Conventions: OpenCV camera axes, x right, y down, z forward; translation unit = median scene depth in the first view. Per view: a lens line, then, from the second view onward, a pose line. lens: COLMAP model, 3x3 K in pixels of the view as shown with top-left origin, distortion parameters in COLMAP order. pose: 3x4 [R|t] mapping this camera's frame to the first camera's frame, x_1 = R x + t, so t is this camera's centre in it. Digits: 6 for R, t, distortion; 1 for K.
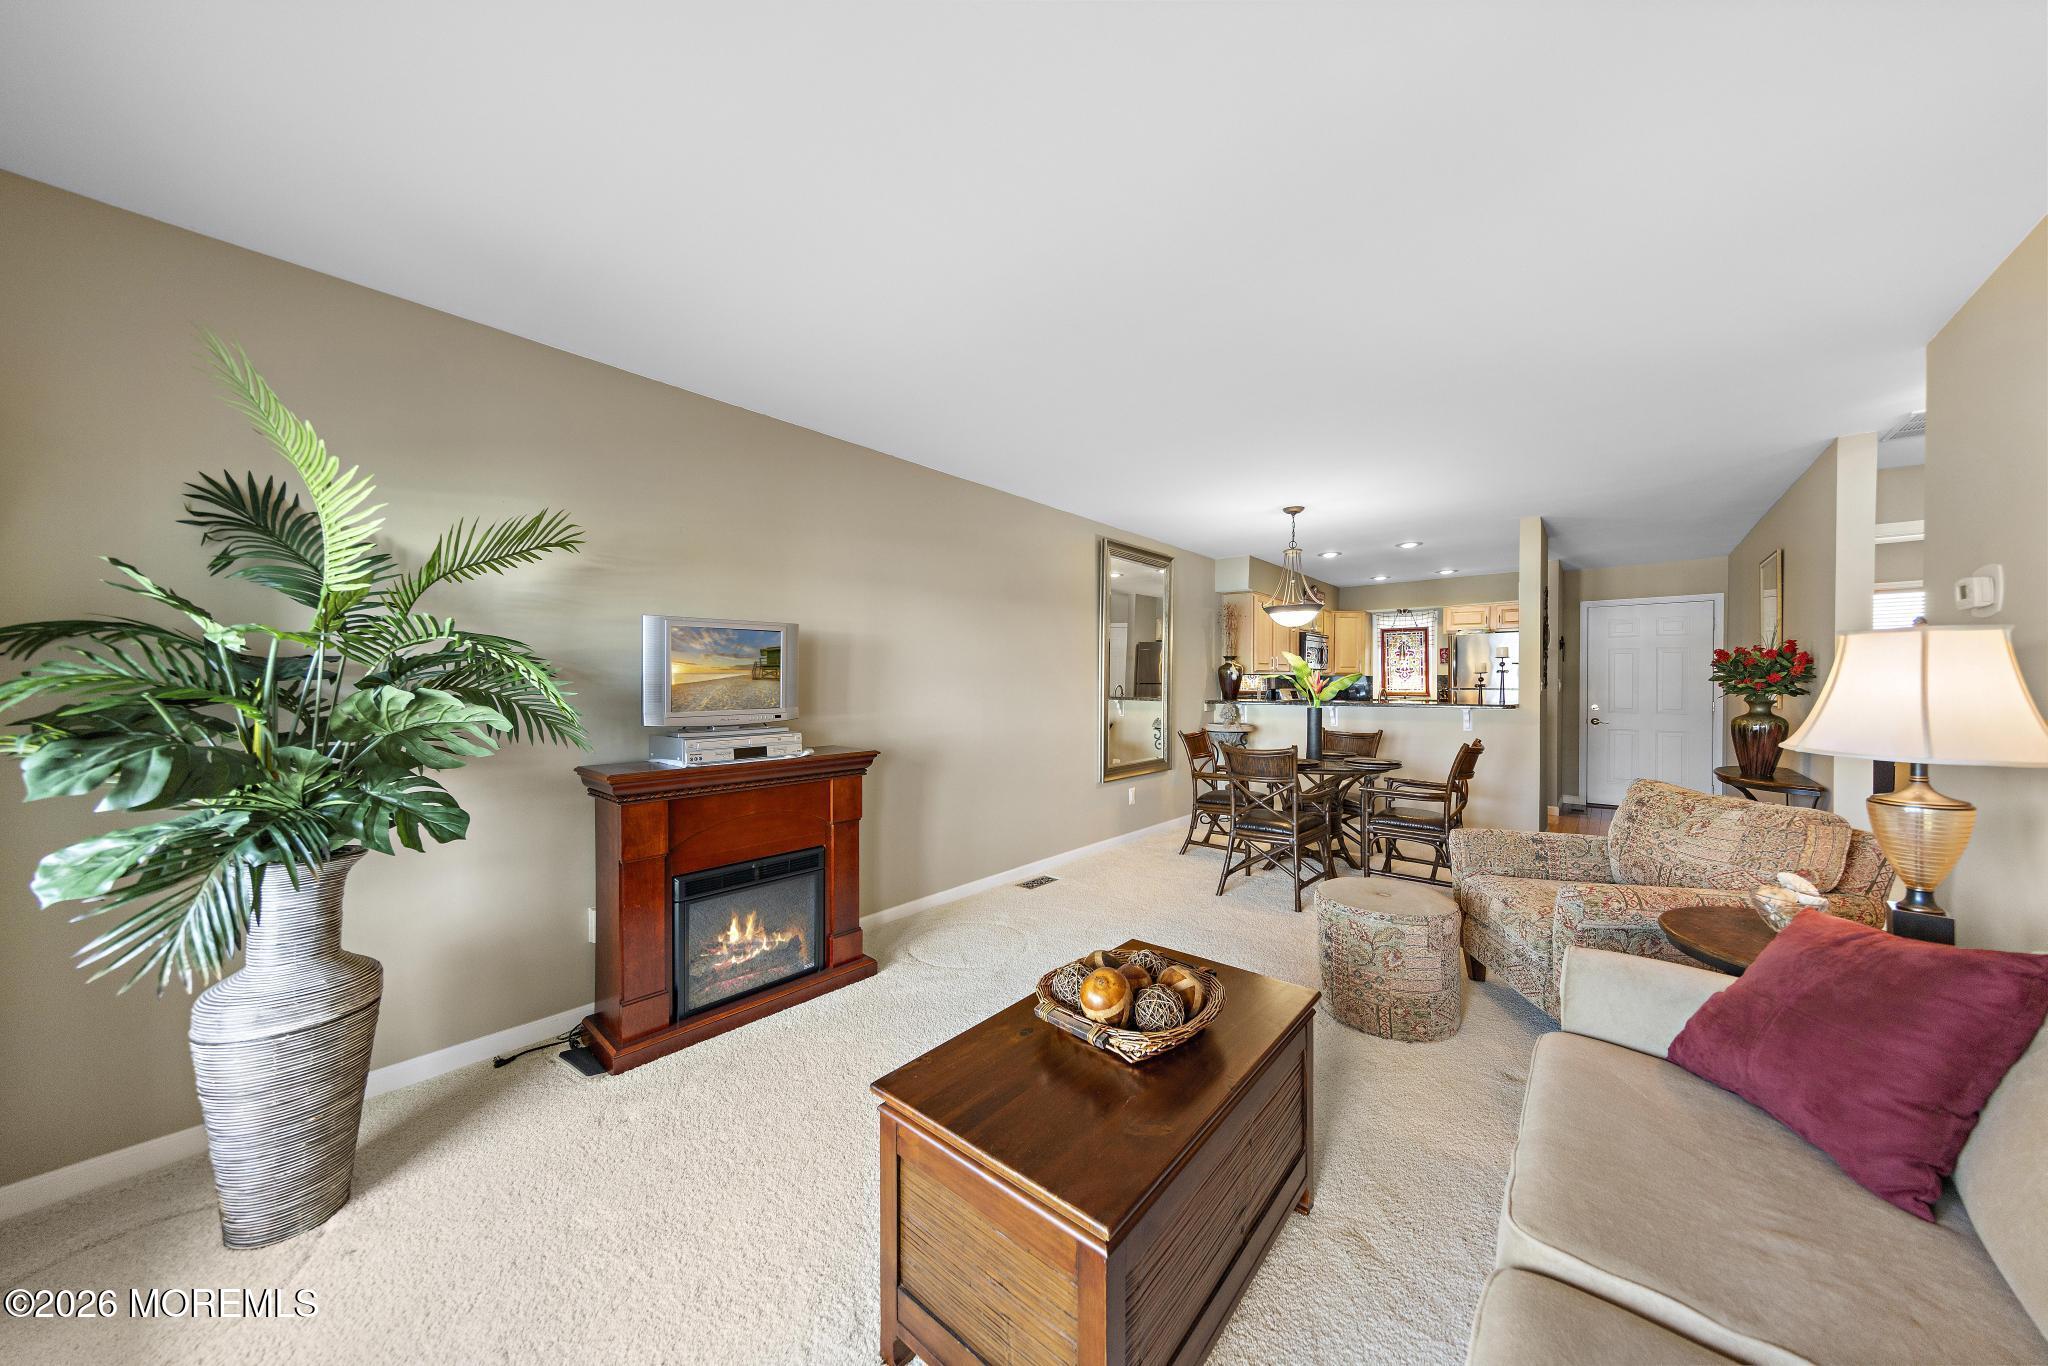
lens RADIAL K [[681.6, 0, 1024.0], [0, 681.6, 683.0], [0, 0, 1]] dist [0.000069, -0.000064]
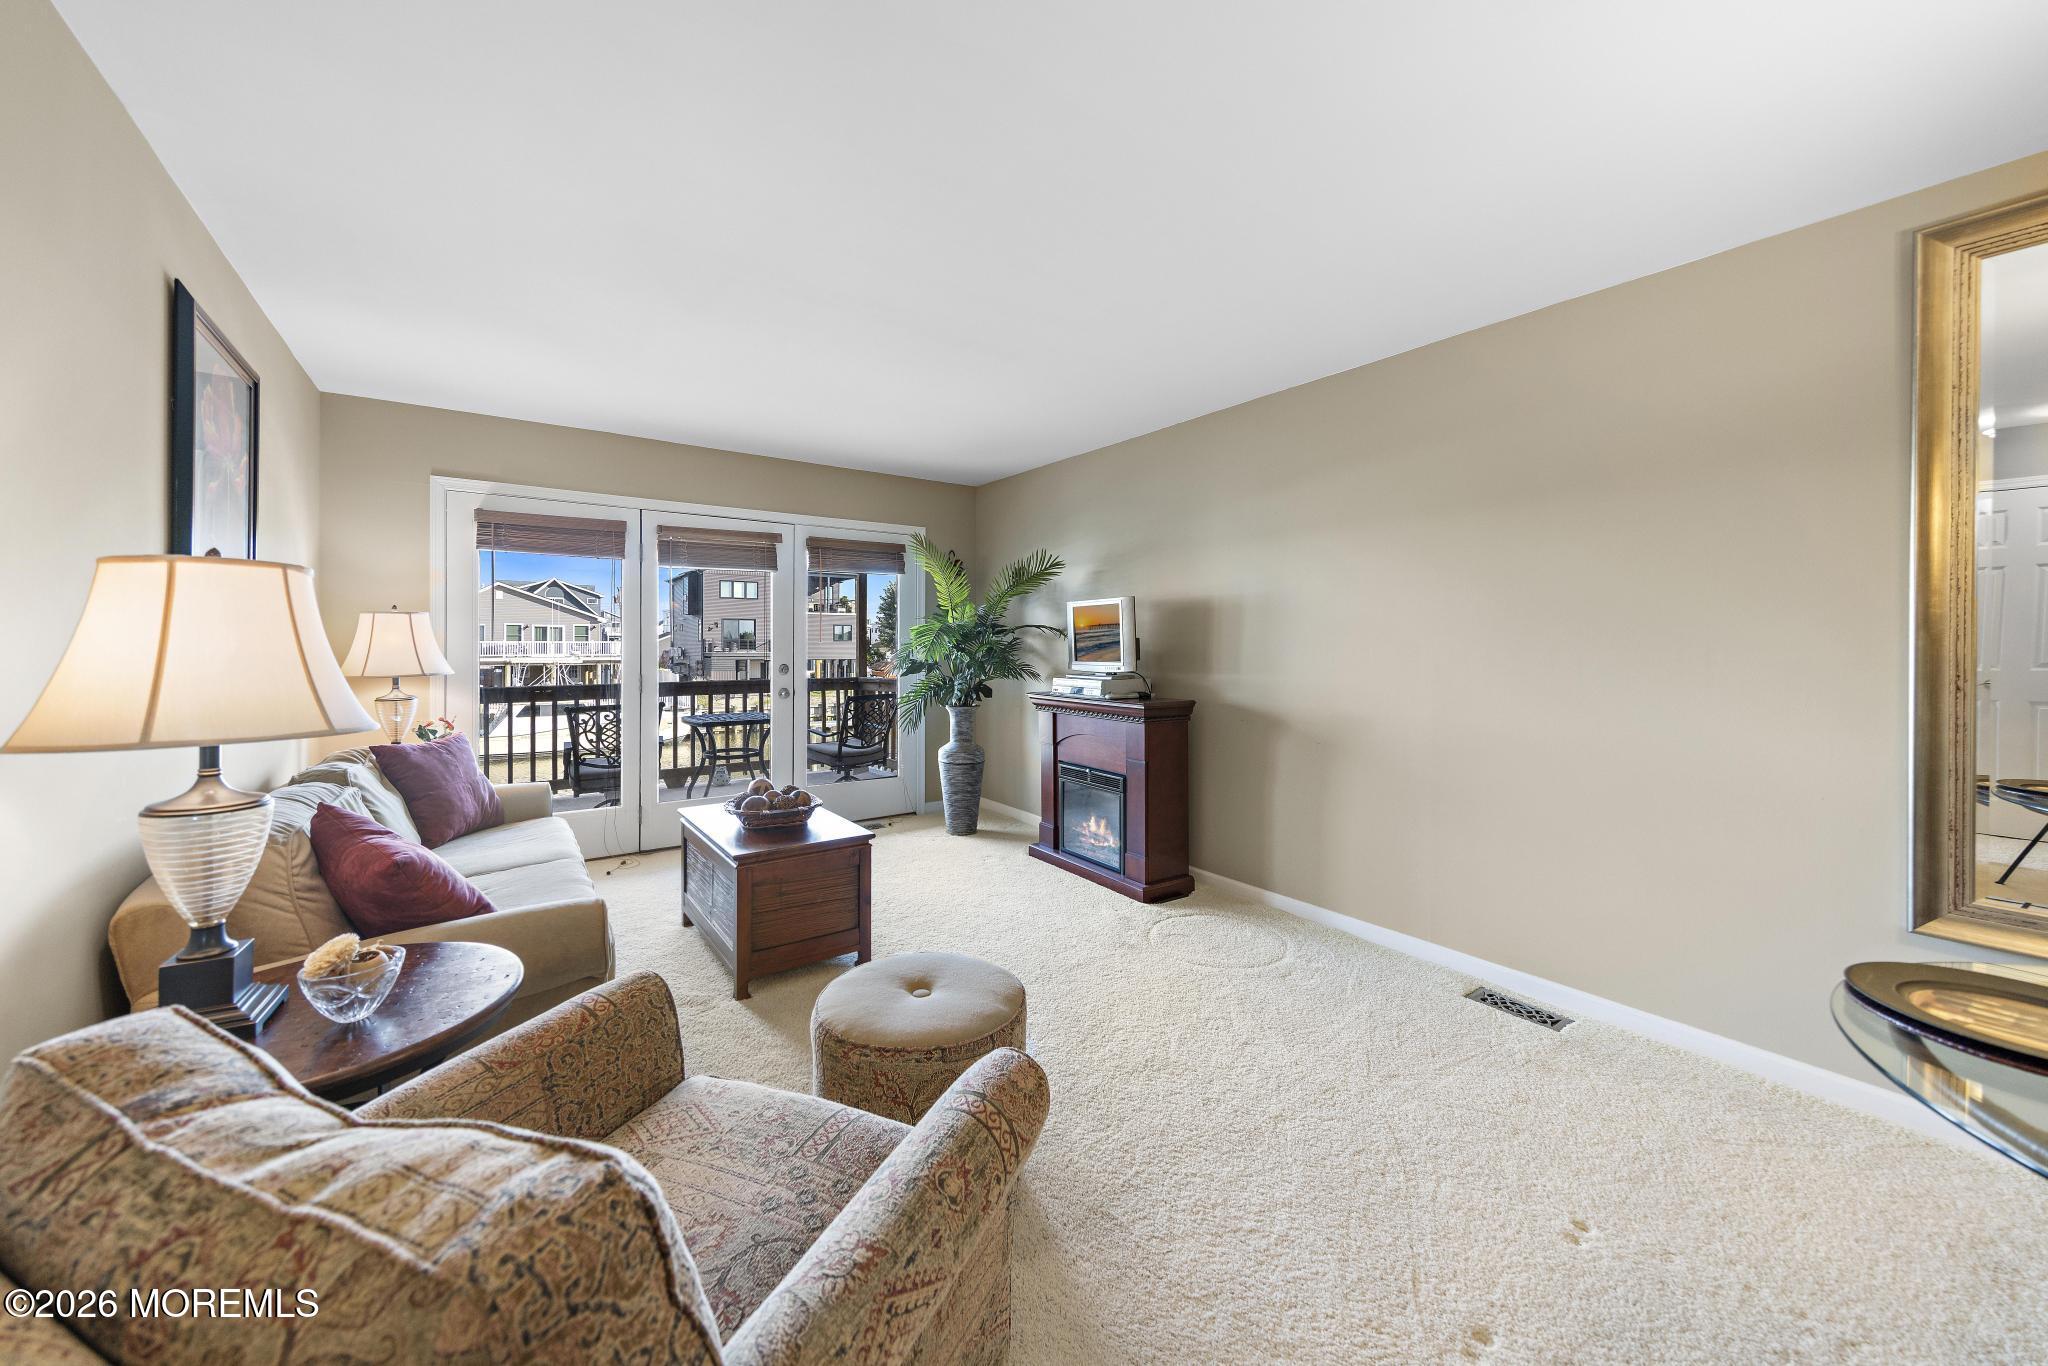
lens RADIAL K [[757.3, 0, 1028.4], [0, 757.3, 645.5], [0, 0, 1]] dist [0.002514, 0.000010]
pose [[-0.242786, 0.003173, -0.970075, 0.589063], [-0.005419, 0.999975, 0.004627, -0.000522], [0.970065, 0.006380, -0.242763, 0.636208]]
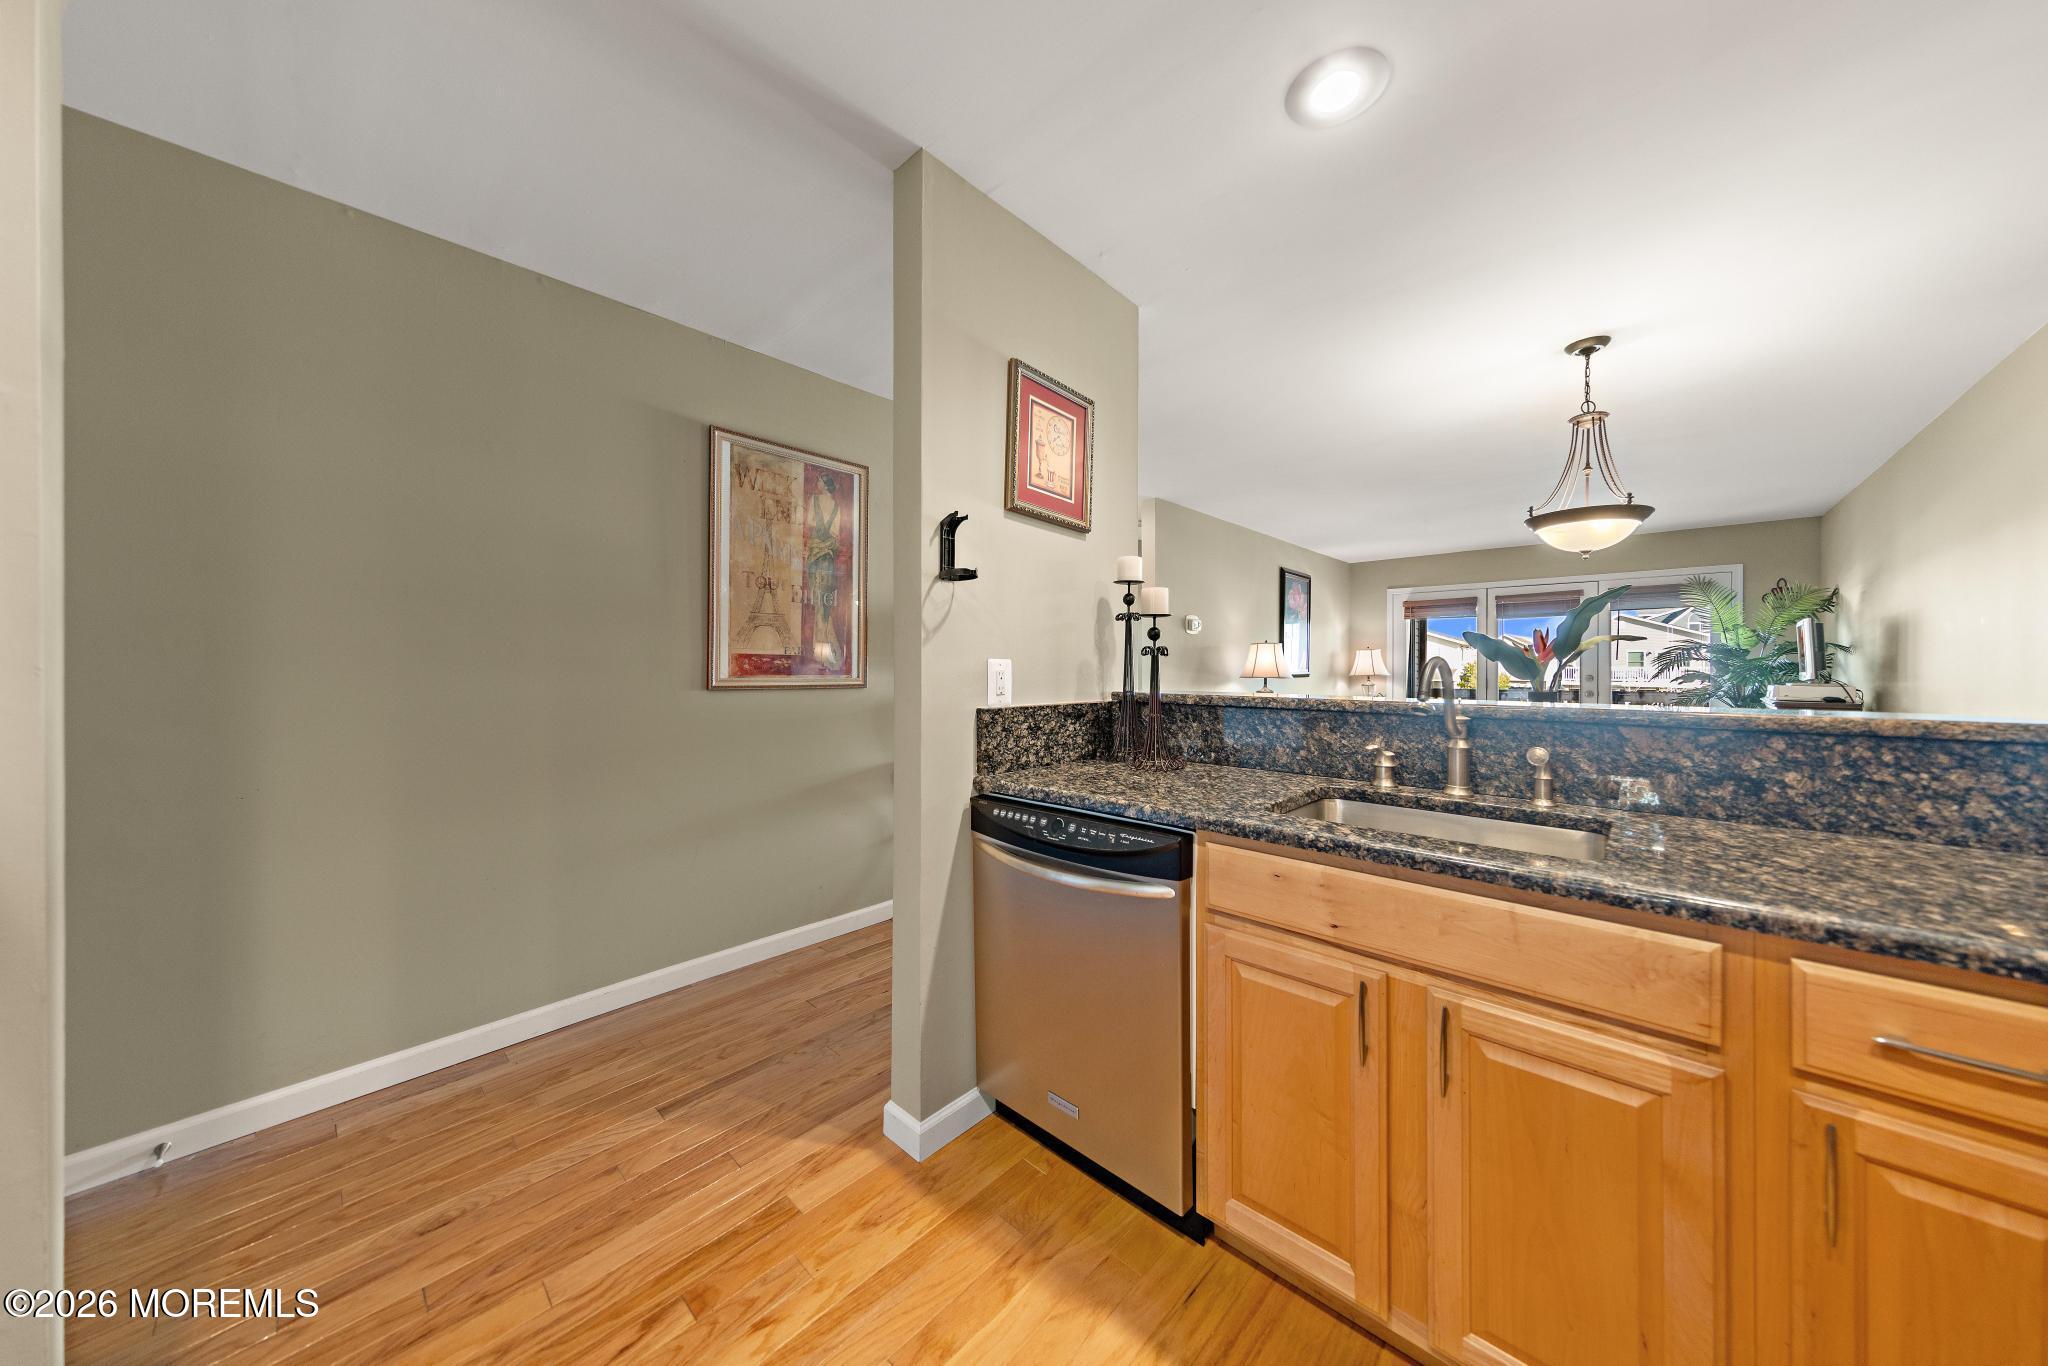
lens RADIAL K [[663.6, 0, 1027.7], [0, 663.6, 668.5], [0, 0, 1]] dist [0.001750, 0.000035]
pose [[-0.999207, -0.000622, 0.039823, 0.759523], [-0.000466, 0.999992, 0.003915, 0.012718], [-0.039825, 0.003893, -0.999199, 1.419288]]
